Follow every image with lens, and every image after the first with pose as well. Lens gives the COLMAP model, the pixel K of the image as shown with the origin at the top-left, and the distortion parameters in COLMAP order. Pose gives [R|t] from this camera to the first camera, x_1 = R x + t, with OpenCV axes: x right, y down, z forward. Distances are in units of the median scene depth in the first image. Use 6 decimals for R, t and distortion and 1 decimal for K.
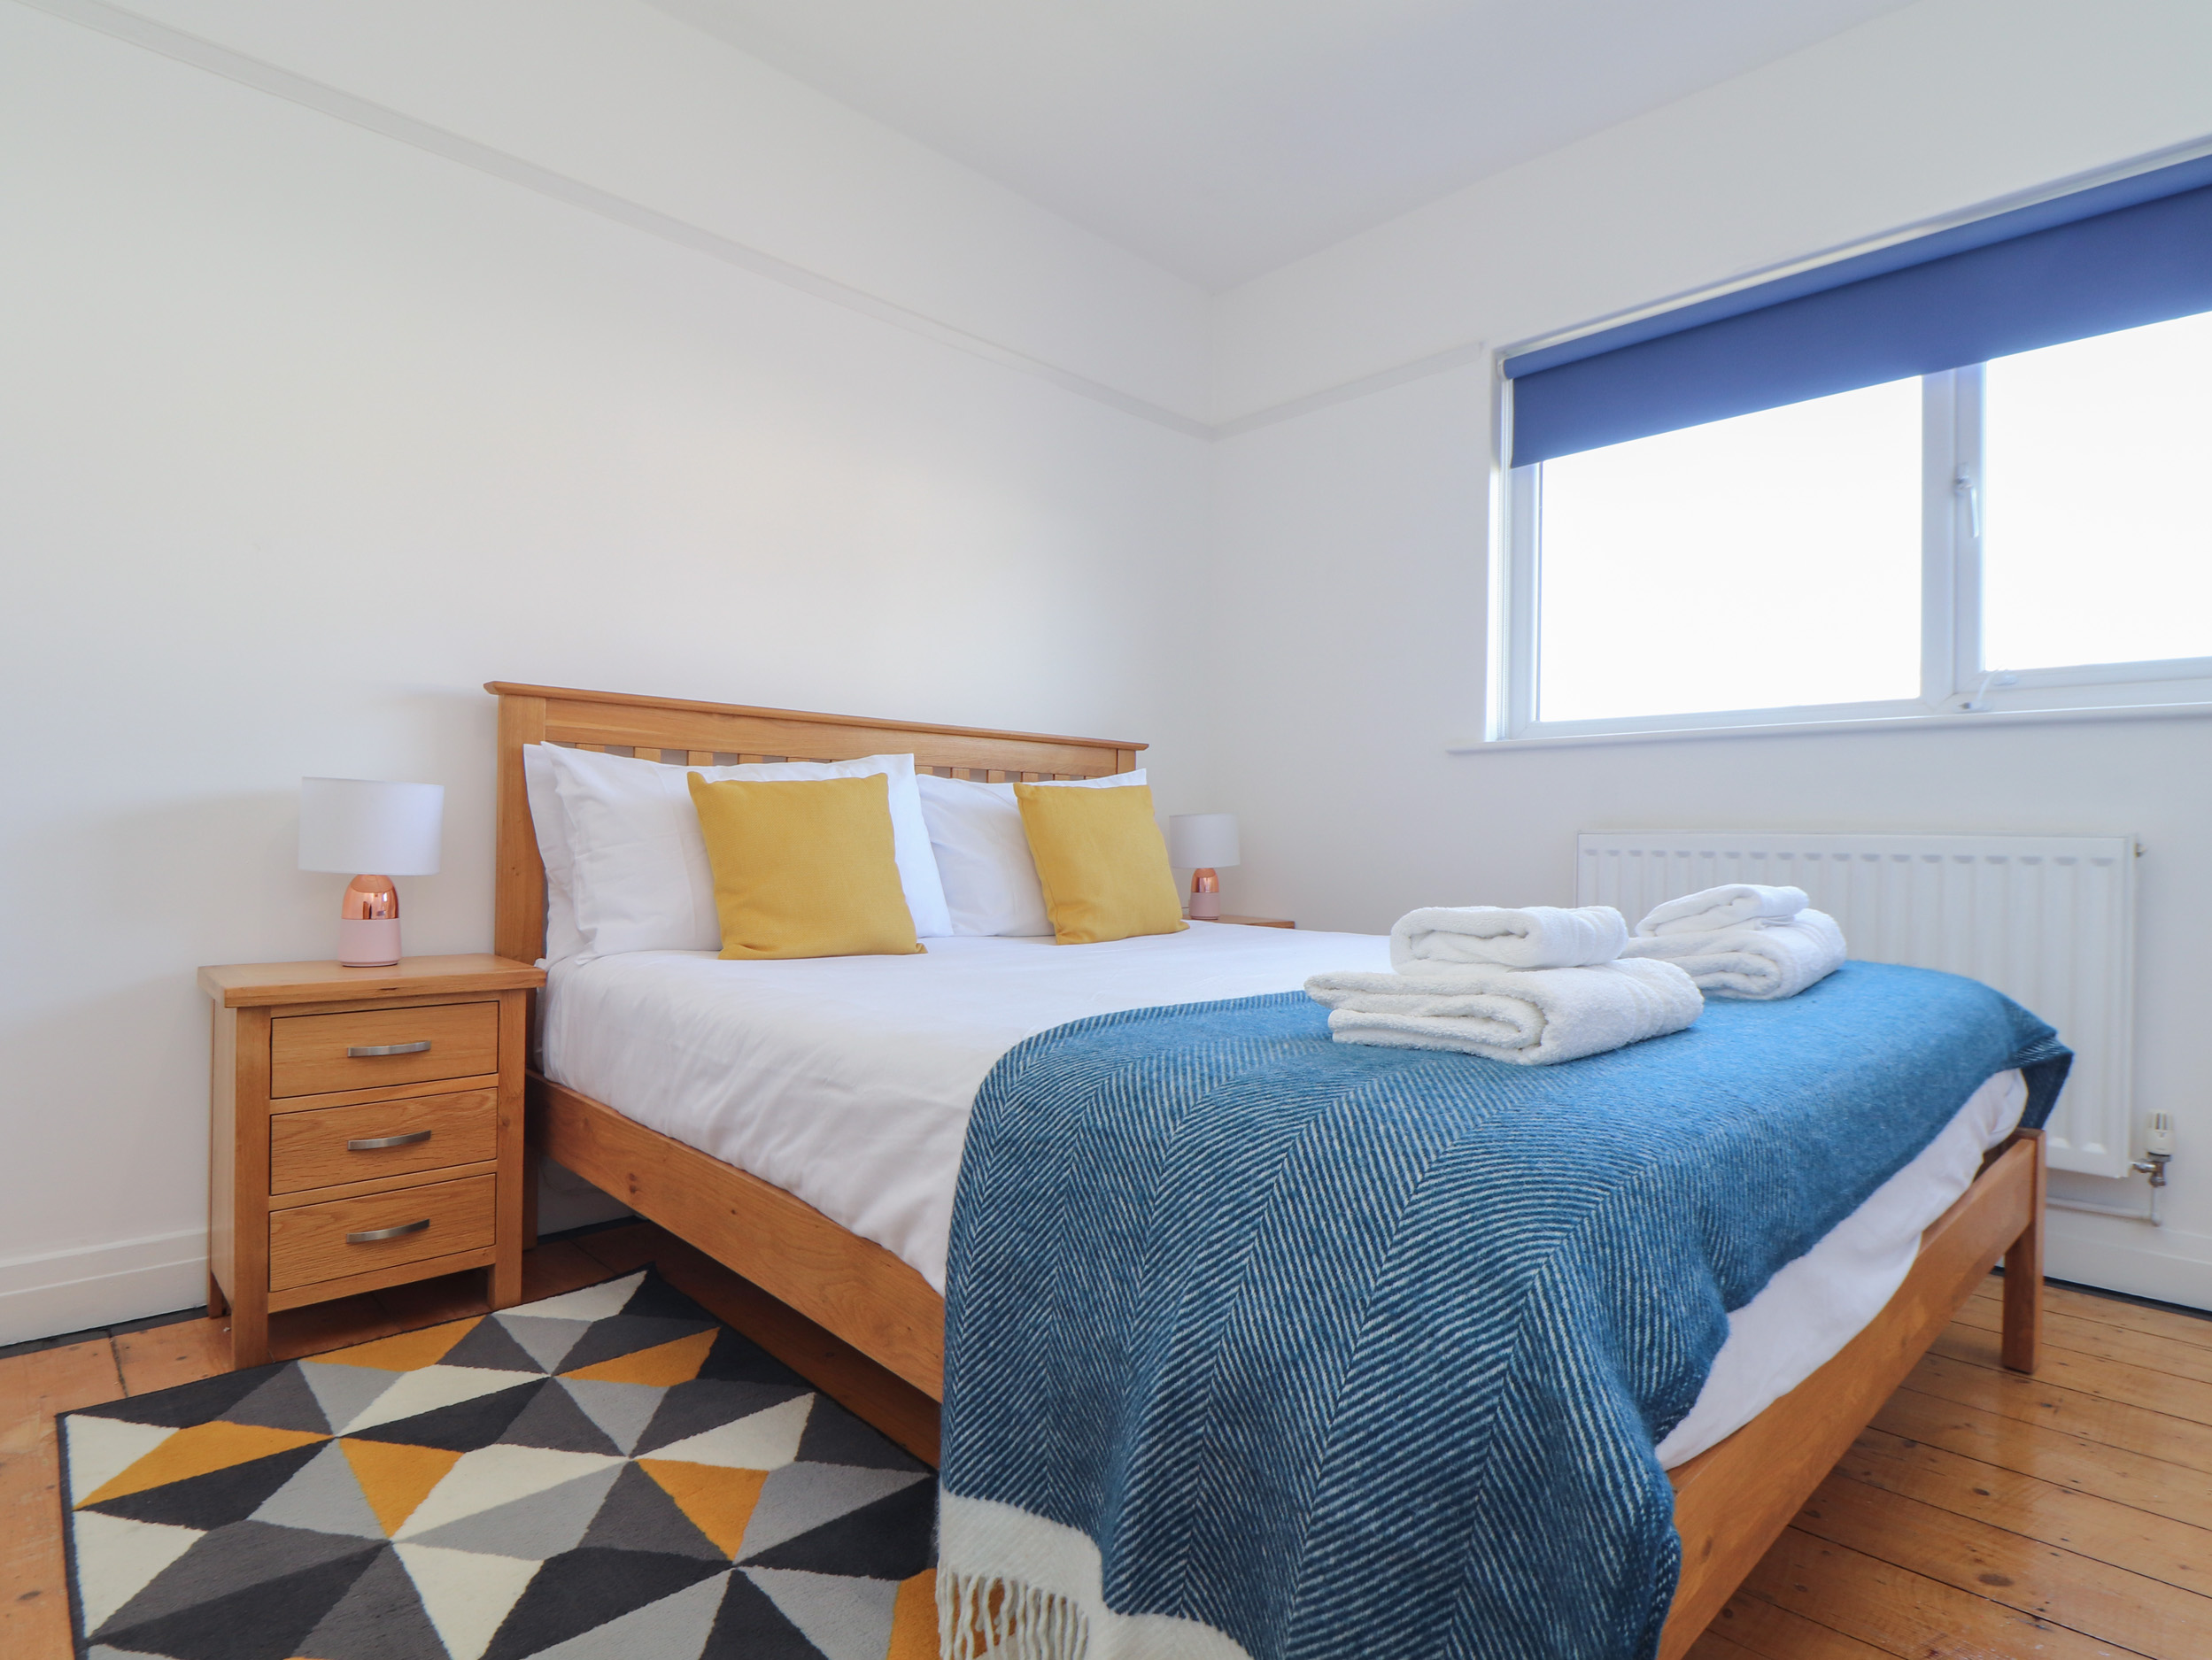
lens RADIAL K [[1114.6, 0, 1097.6], [0, 1114.6, 849.9], [0, 0, 1]] dist [0.000997, -0.012845]
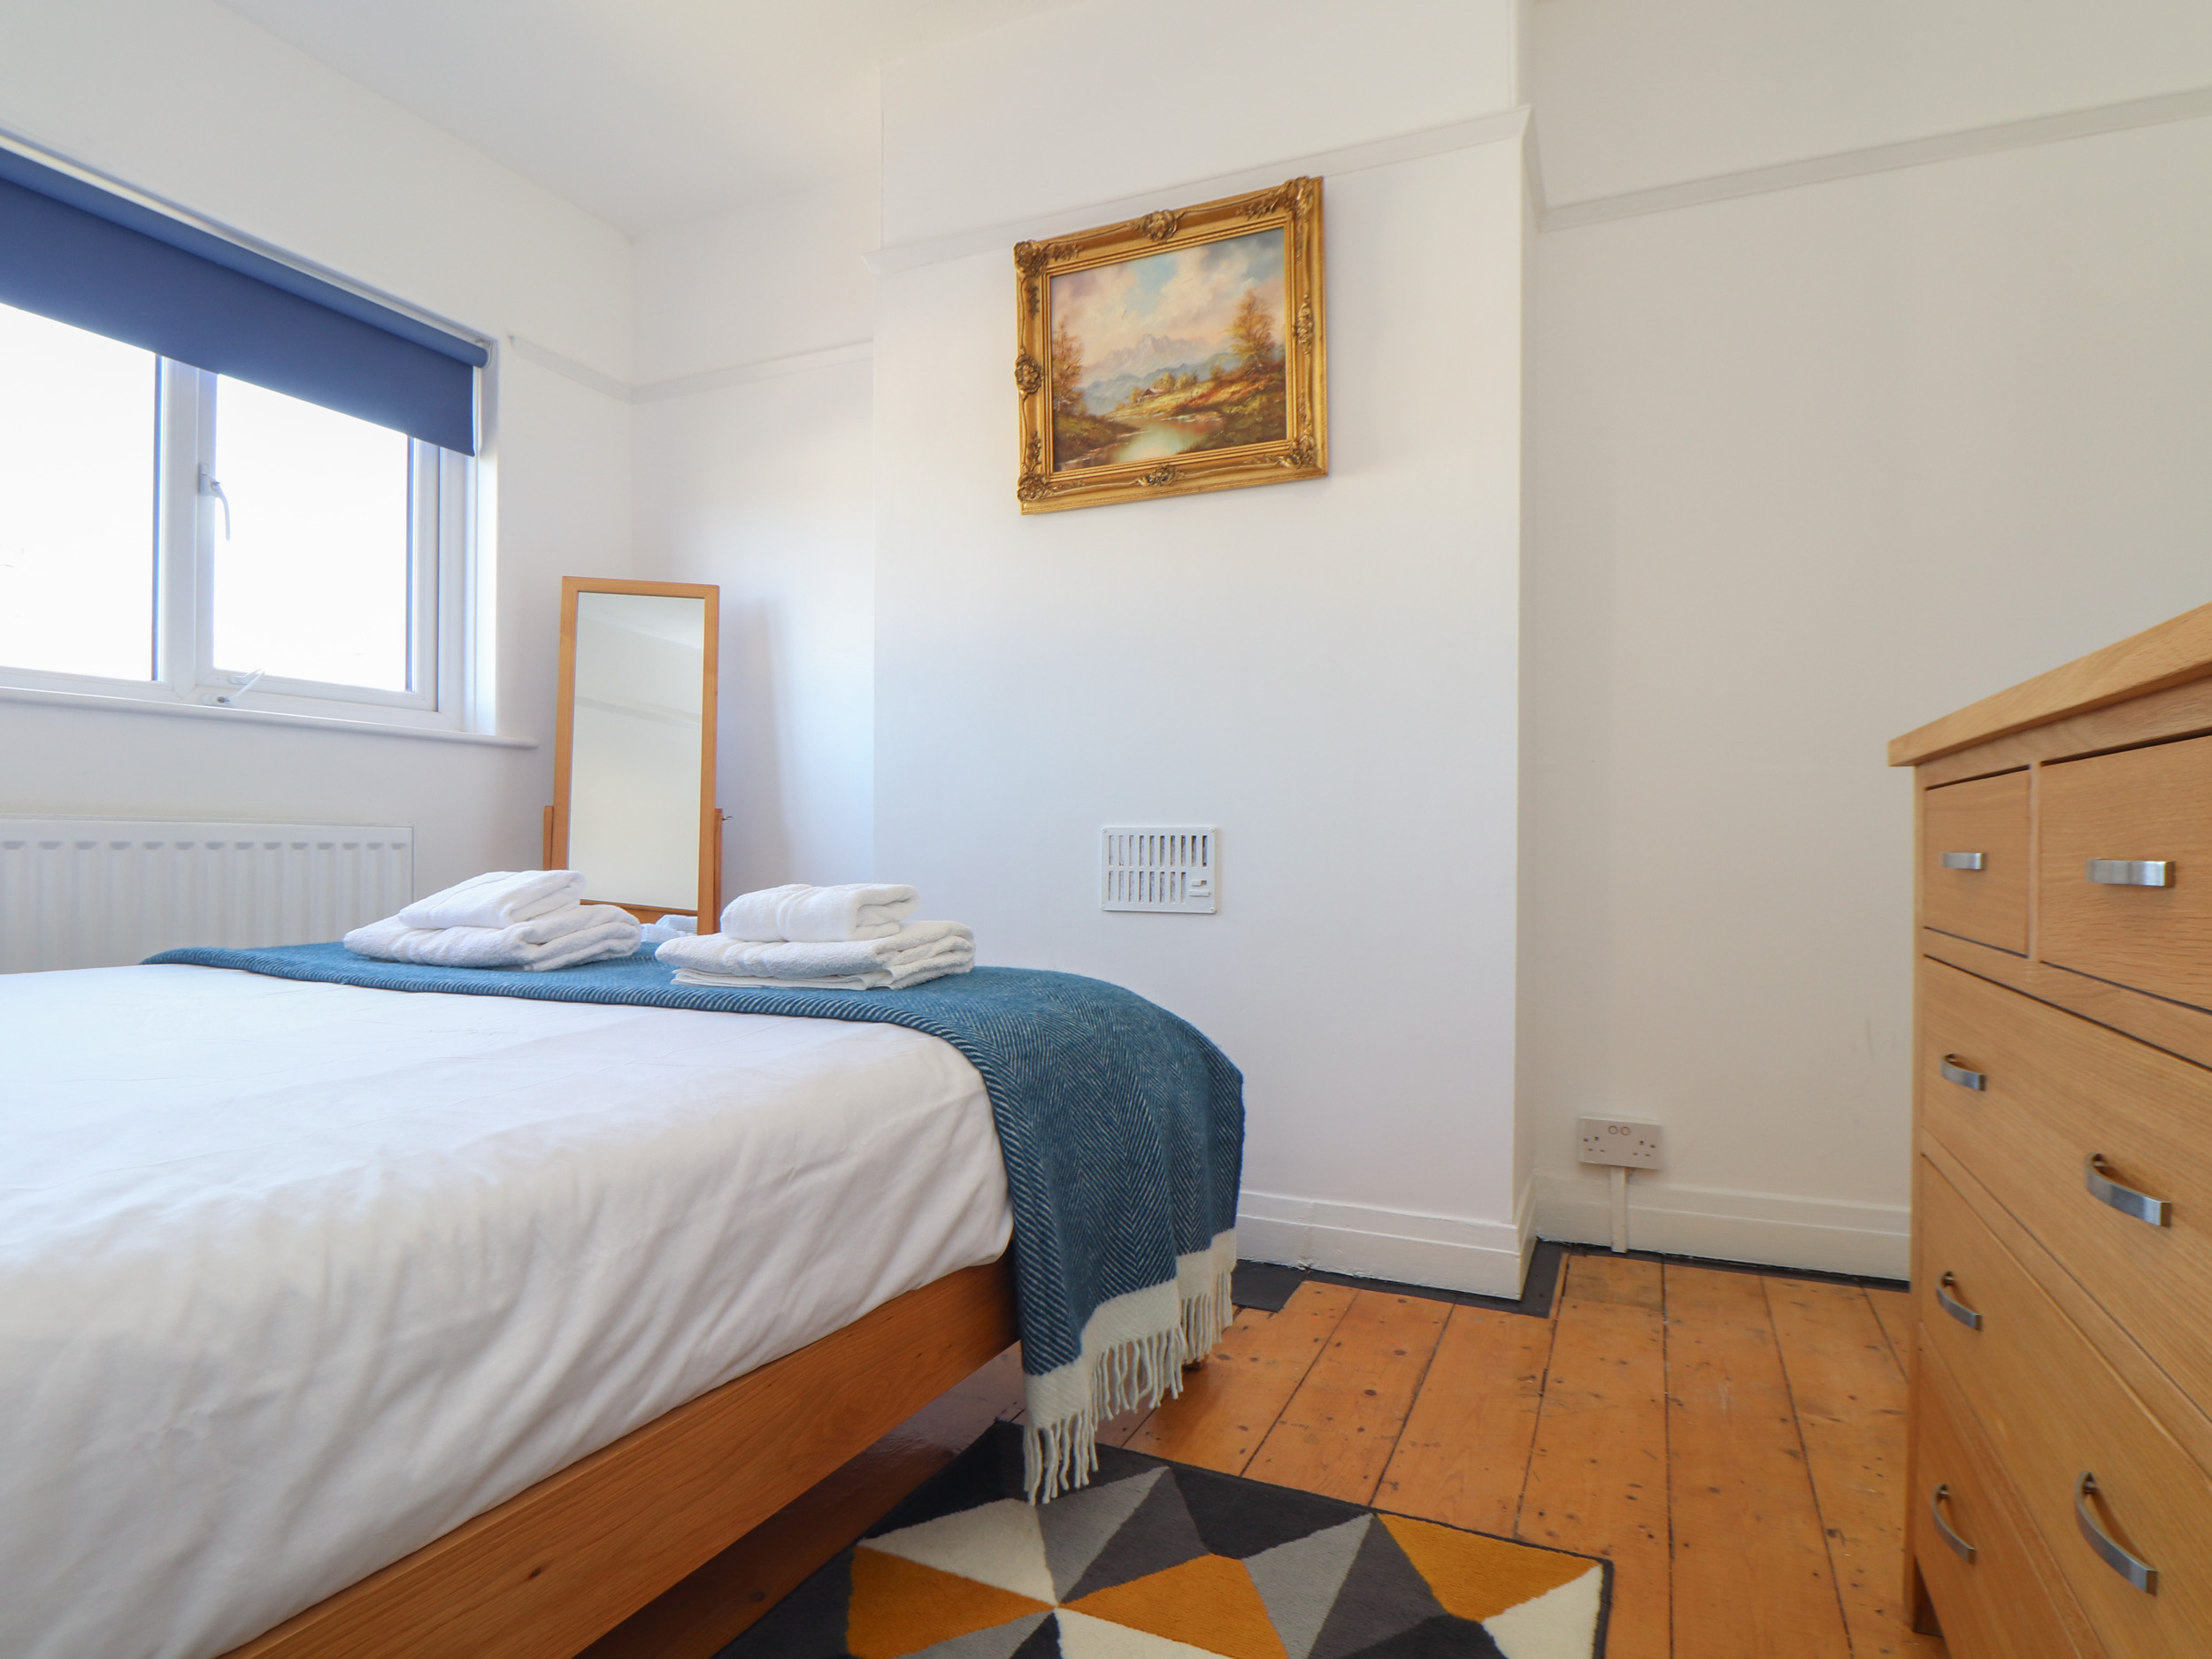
lens RADIAL K [[1192.6, 0, 1163.9], [0, 1192.6, 848.7], [0, 0, 1]] dist [0.003961, -0.013987]
pose [[-0.382794, -0.018433, 0.923650, -0.664588], [-0.004644, 0.999827, 0.018029, -0.014533], [-0.923822, 0.002611, -0.382813, 0.668958]]
